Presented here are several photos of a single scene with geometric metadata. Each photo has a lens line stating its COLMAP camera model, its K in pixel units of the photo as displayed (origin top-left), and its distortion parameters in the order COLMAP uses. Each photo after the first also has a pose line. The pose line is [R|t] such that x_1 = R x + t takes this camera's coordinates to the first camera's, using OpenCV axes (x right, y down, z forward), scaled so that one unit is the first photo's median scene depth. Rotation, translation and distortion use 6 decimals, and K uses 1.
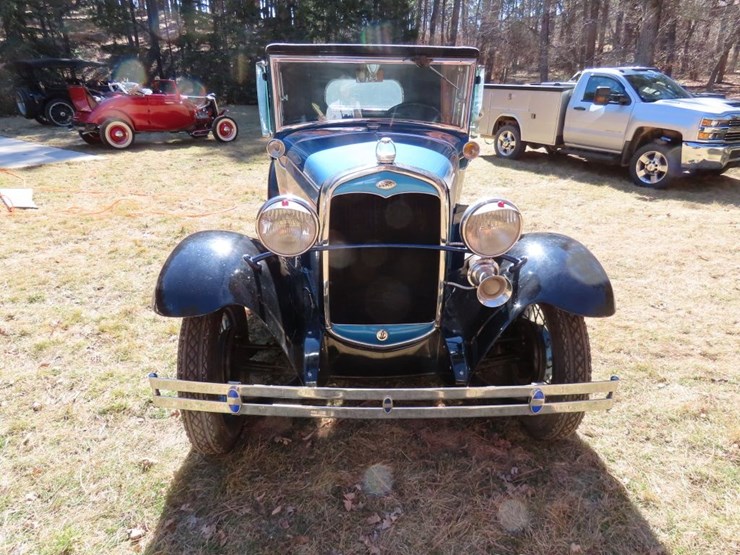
lens RADIAL K [[470.2, 0, 371.4], [0, 470.2, 280.5], [0, 0, 1]] dist [-0.008331, -0.000020]
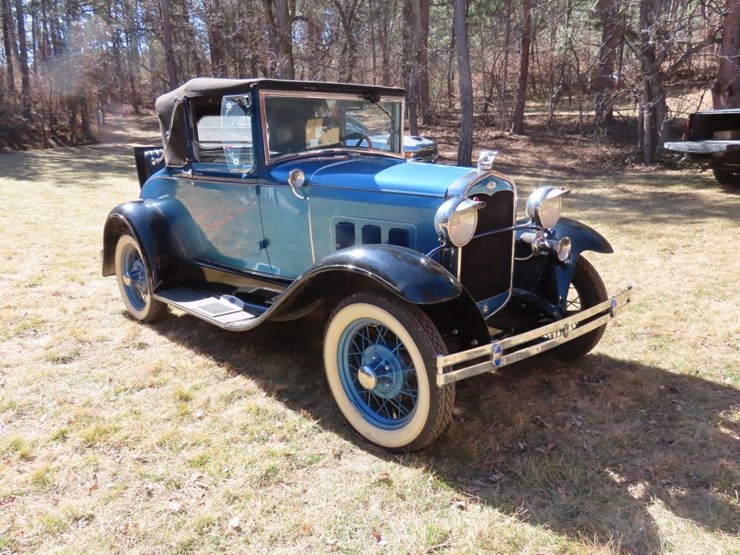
lens RADIAL K [[615.1, 0, 371.8], [0, 615.1, 280.2], [0, 0, 1]] dist [0.010718, -0.003917]
pose [[0.761026, -0.167786, 0.626647, -1.245574], [0.264657, 0.962232, -0.063770, 0.066999], [-0.592280, 0.214377, 0.776689, -0.080174]]
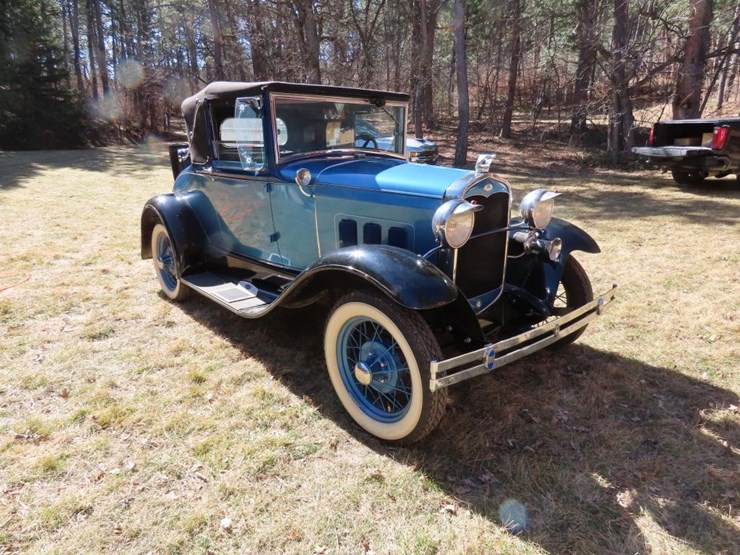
lens RADIAL K [[487.4, 0, 372.1], [0, 487.4, 281.5], [0, 0, 1]] dist [-0.004537, -0.001185]
pose [[0.778577, -0.187588, 0.598856, -1.043637], [0.245420, 0.969294, -0.015447, -0.000343], [-0.577570, 0.158999, 0.800708, 0.094384]]
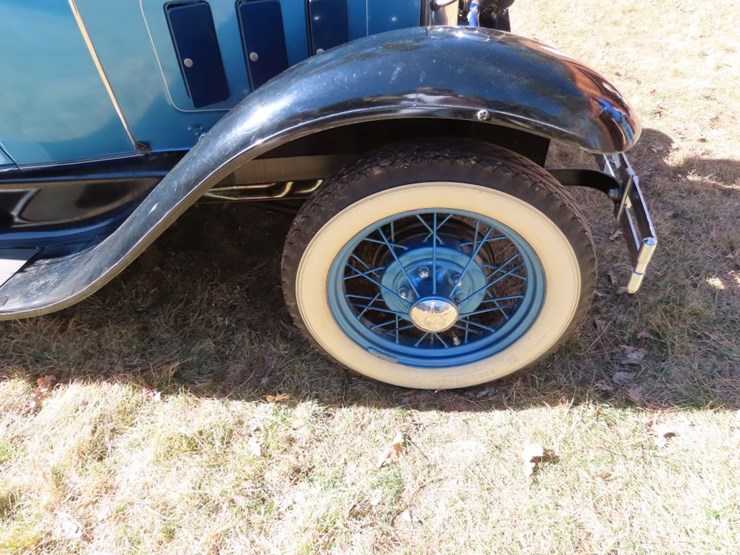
lens RADIAL K [[470.2, 0, 369.1], [0, 470.2, 278.1], [0, 0, 1]] dist [-0.008331, -0.000020]
pose [[0.136107, -0.642663, 0.753963, -0.816277], [0.422415, 0.726044, 0.542610, -0.186869], [-0.896125, 0.244632, 0.370290, 0.924421]]
